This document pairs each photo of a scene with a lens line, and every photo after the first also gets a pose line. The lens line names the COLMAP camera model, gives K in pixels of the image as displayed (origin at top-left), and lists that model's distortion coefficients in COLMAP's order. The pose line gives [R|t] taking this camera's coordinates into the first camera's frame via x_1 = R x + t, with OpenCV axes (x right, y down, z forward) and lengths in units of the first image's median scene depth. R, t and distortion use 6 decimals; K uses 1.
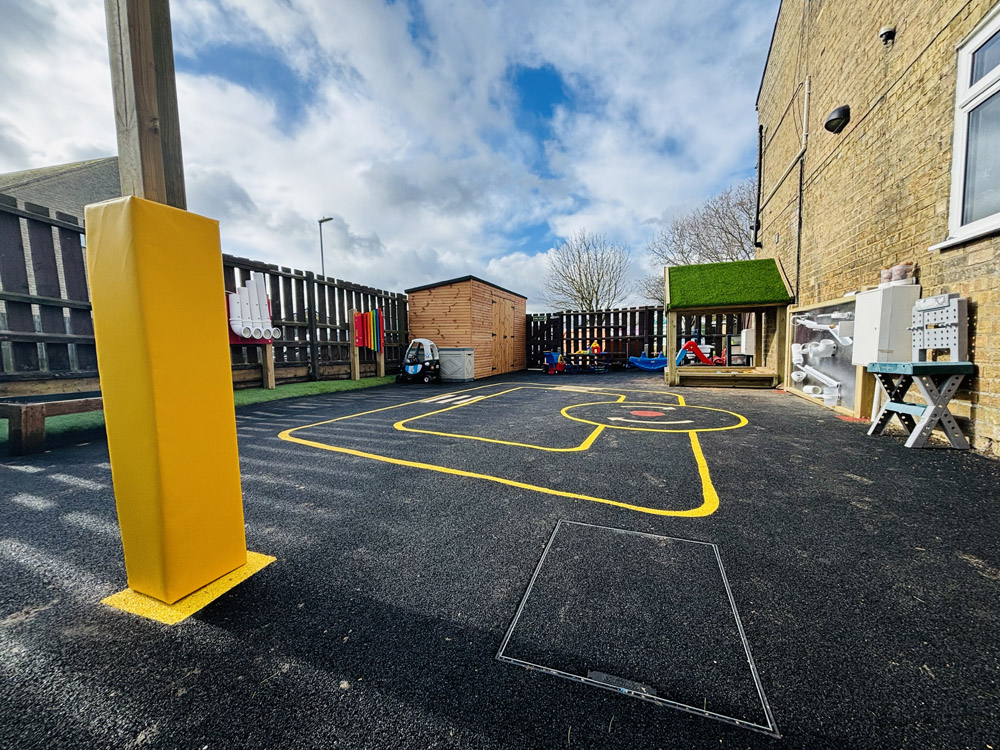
lens RADIAL K [[402.0, 0, 501.4], [0, 402.0, 376.5], [0, 0, 1]] dist [0.003615, -0.000583]
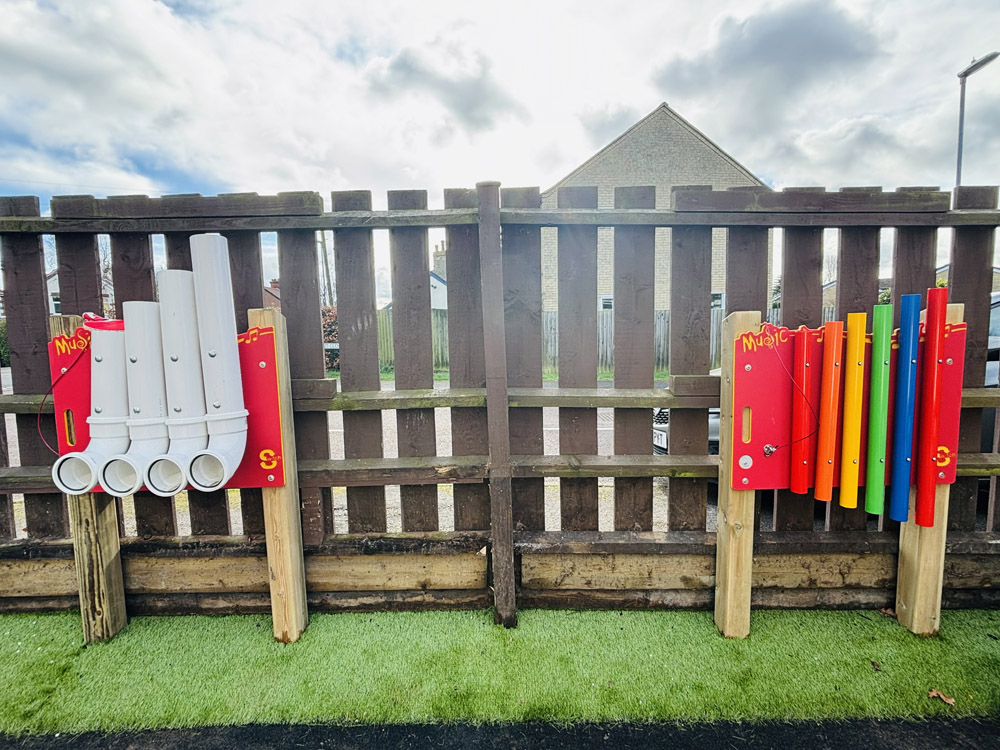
lens RADIAL K [[480.1, 0, 506.1], [0, 480.1, 375.5], [0, 0, 1]] dist [0.003994, 0.001937]
pose [[0.330509, 0.098216, -0.938679, -0.166910], [-0.052990, 0.994933, 0.085445, -0.148797], [0.942314, 0.021501, 0.334038, 0.795105]]
